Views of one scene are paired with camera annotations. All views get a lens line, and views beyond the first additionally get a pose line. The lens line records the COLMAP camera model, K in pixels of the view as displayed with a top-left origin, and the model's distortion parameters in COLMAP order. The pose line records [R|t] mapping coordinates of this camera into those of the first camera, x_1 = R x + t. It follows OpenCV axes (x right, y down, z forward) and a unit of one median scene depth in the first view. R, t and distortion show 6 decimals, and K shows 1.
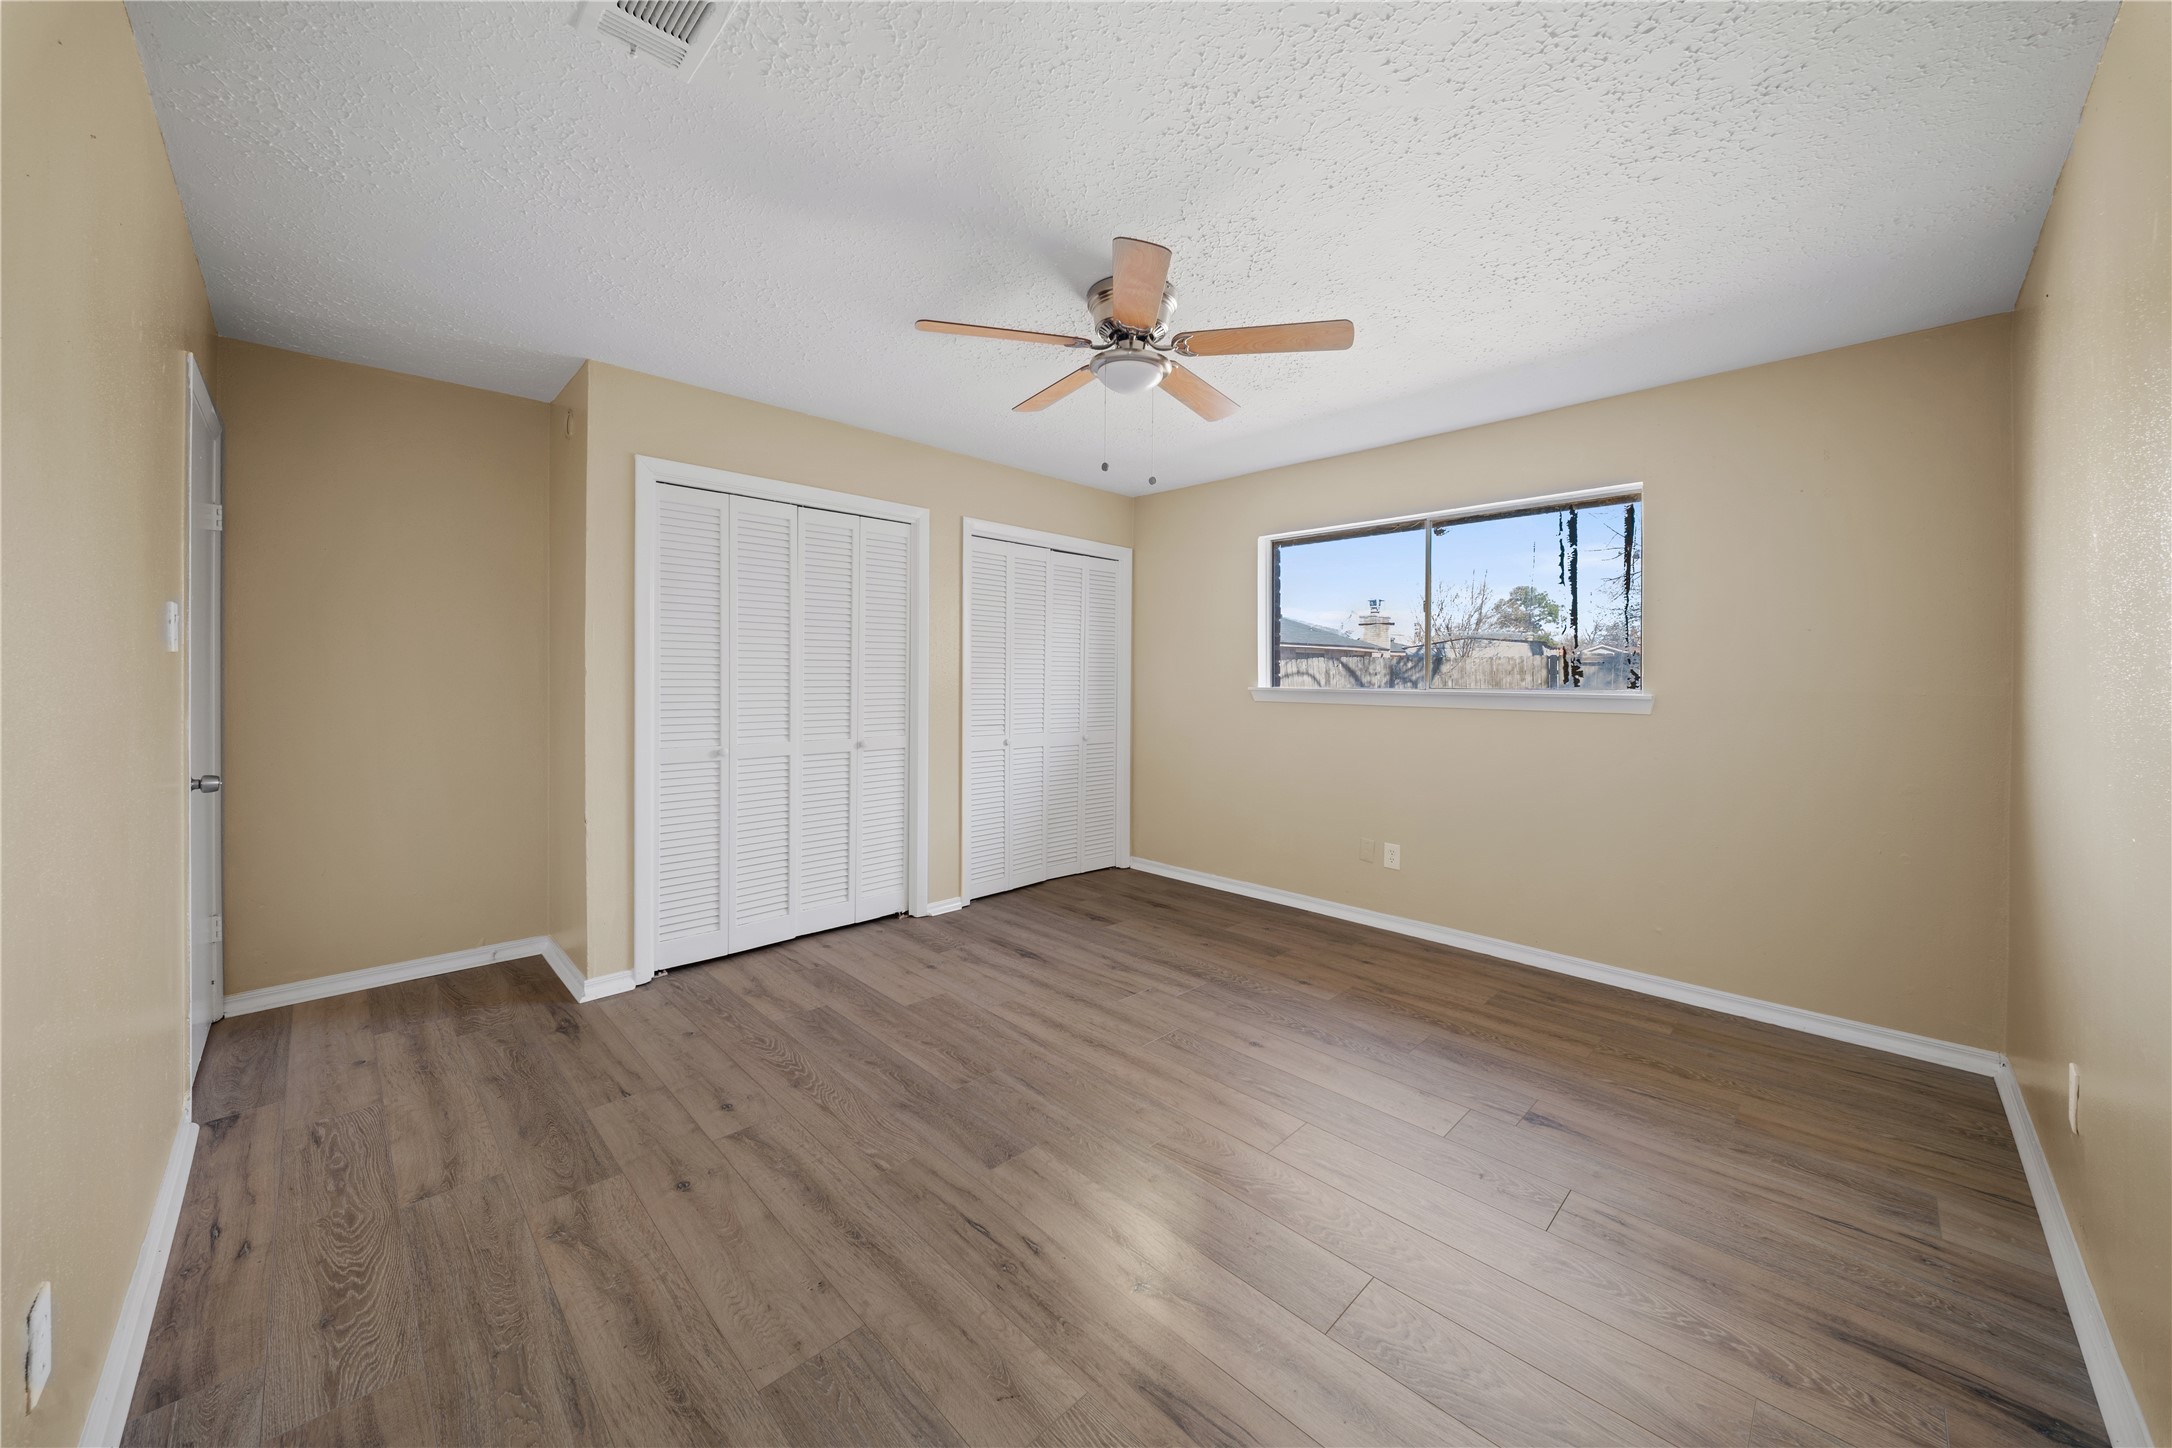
lens RADIAL K [[765.4, 0, 1081.8], [0, 765.4, 674.3], [0, 0, 1]] dist [0.012060, -0.003308]
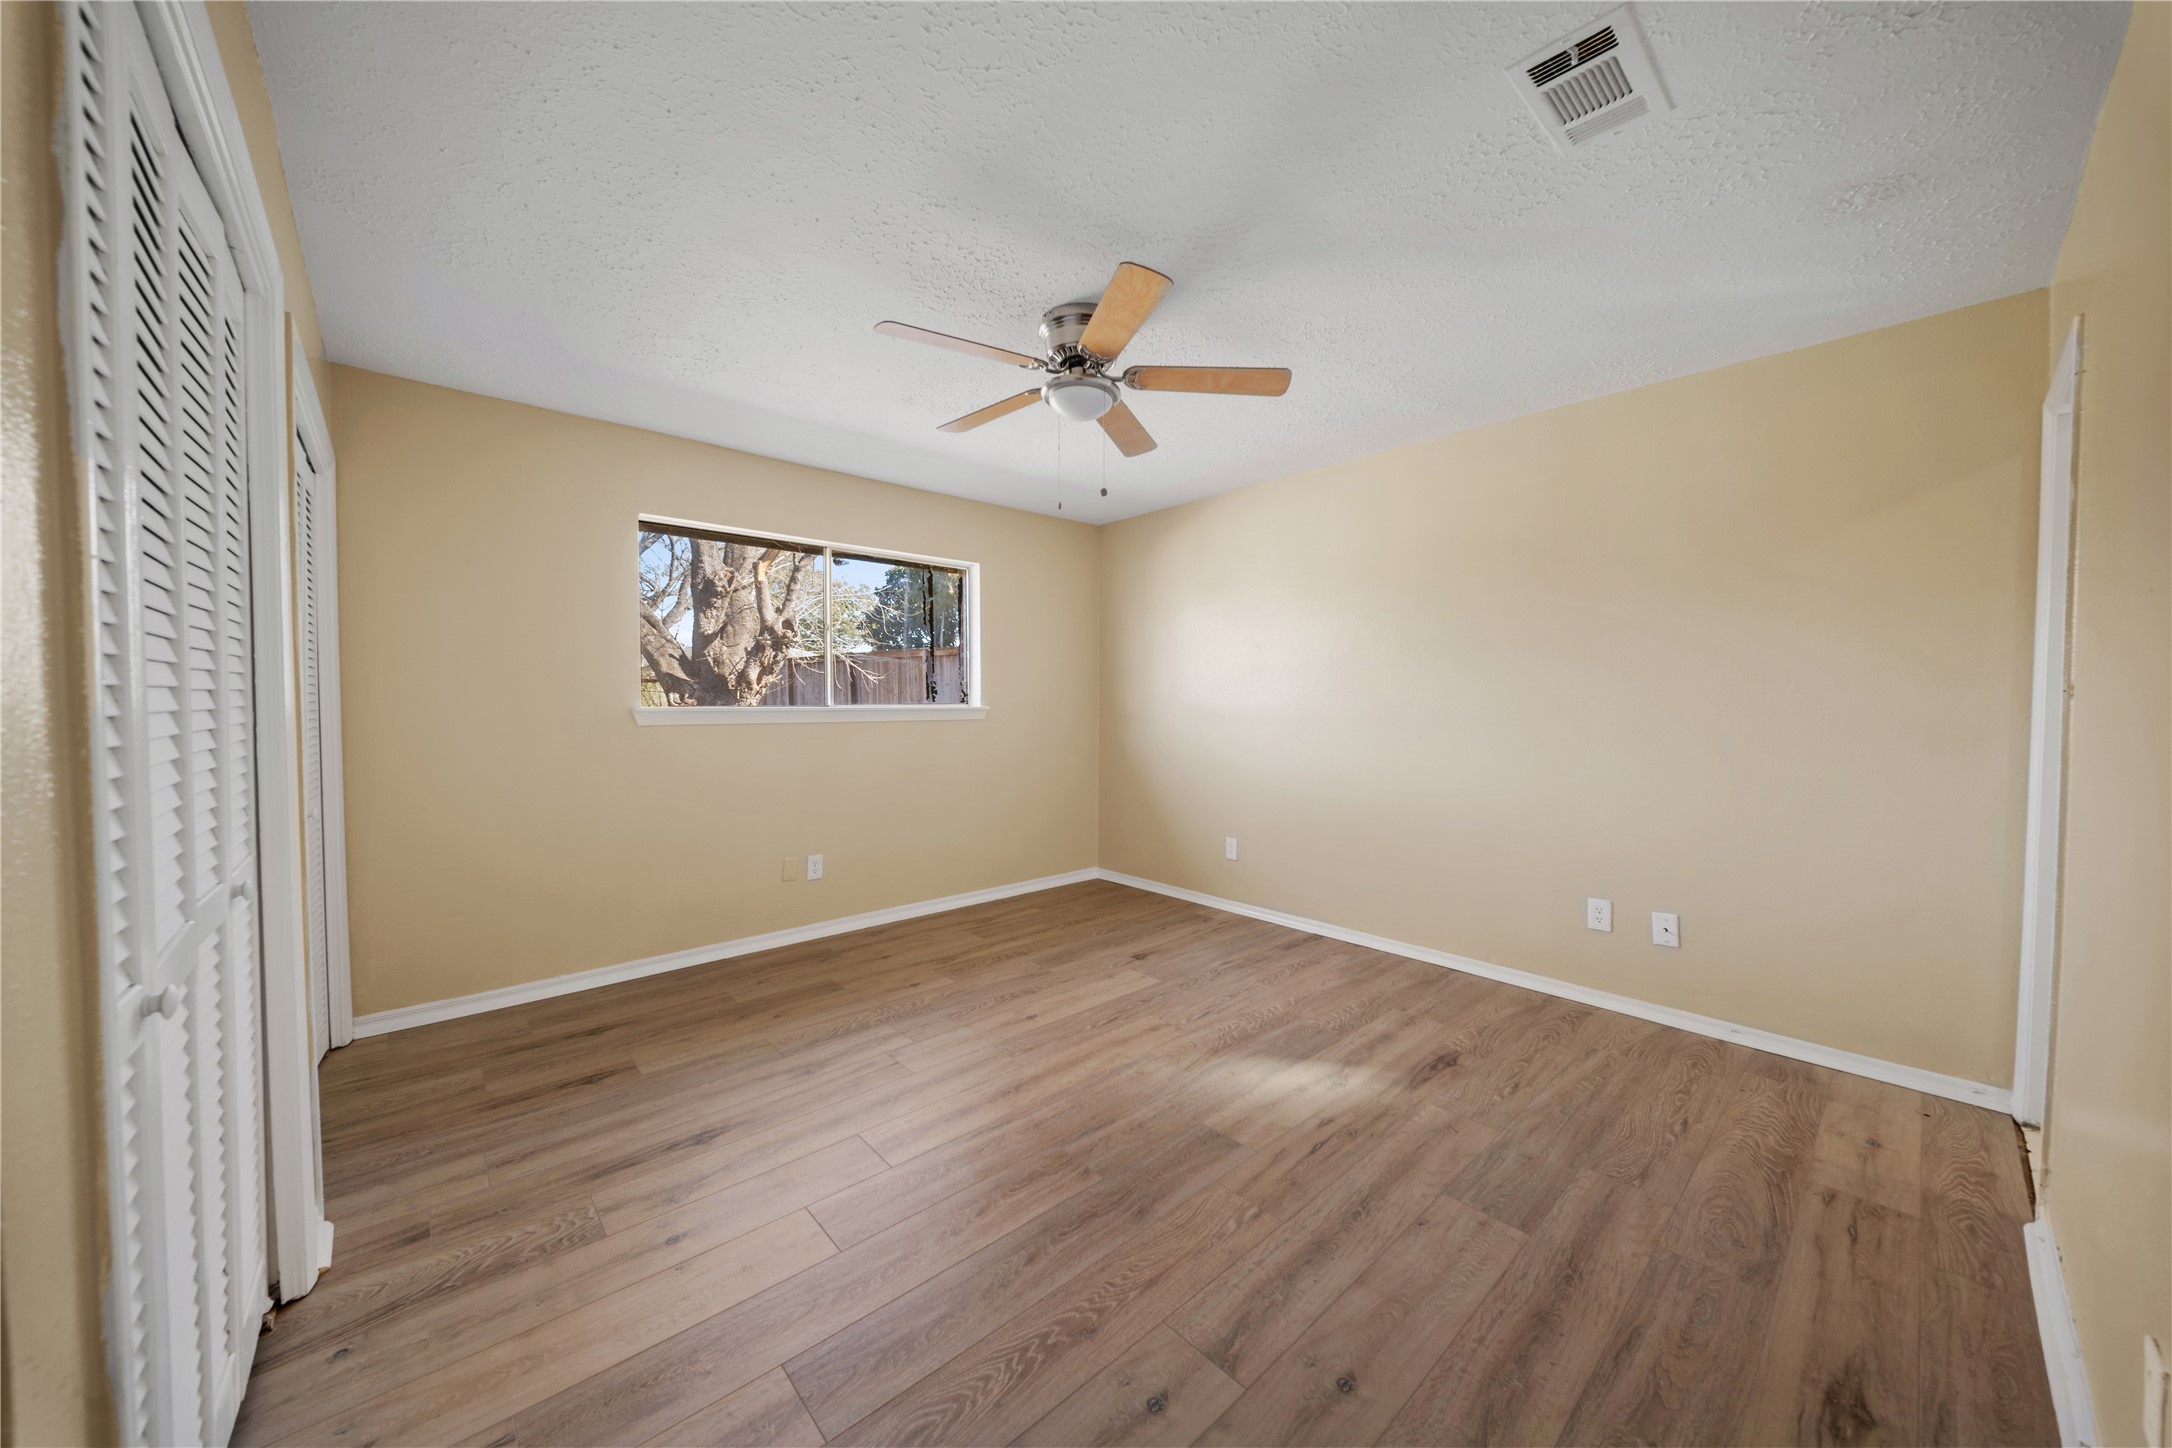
lens RADIAL K [[765.4, 0, 1080.4], [0, 765.4, 709.3], [0, 0, 1]] dist [0.012060, -0.003308]
pose [[0.049211, -0.023279, 0.998517, -0.835136], [-0.005410, 0.999707, 0.023574, -0.004097], [-0.998774, -0.006562, 0.049071, 0.811292]]
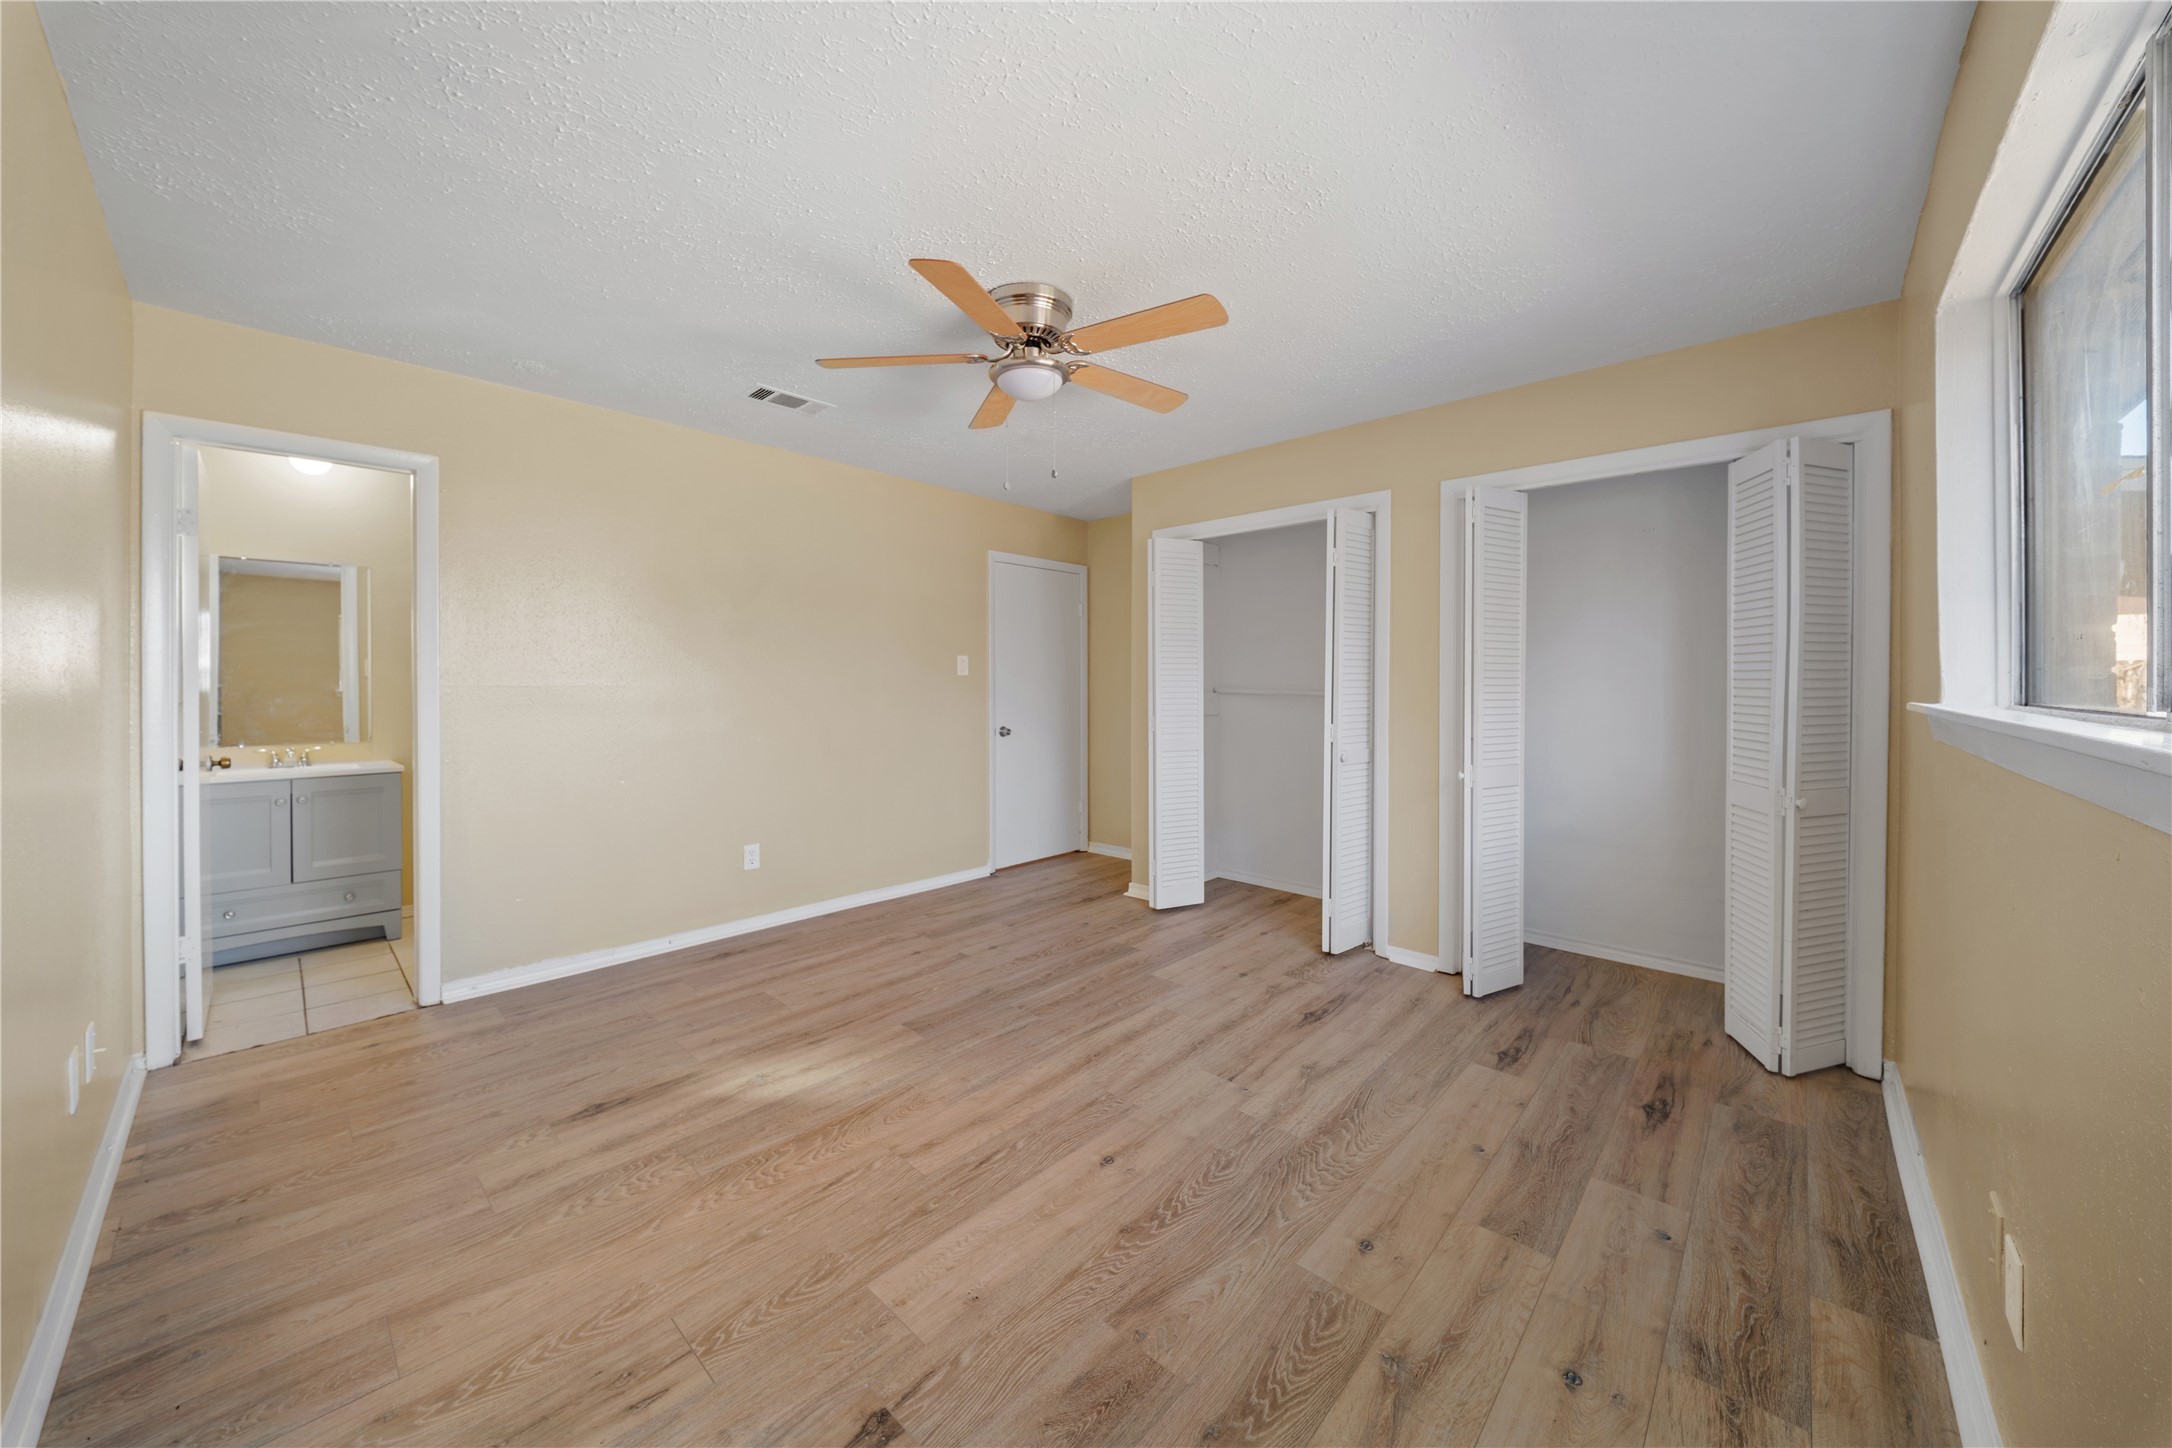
lens RADIAL K [[765.4, 0, 1093.4], [0, 765.4, 693.1], [0, 0, 1]] dist [0.012060, -0.003308]
pose [[0.062393, 0.004593, -0.998041, 0.916063], [0.002886, 0.999984, 0.004782, 0.012517], [0.998047, -0.003179, 0.062379, 0.872794]]
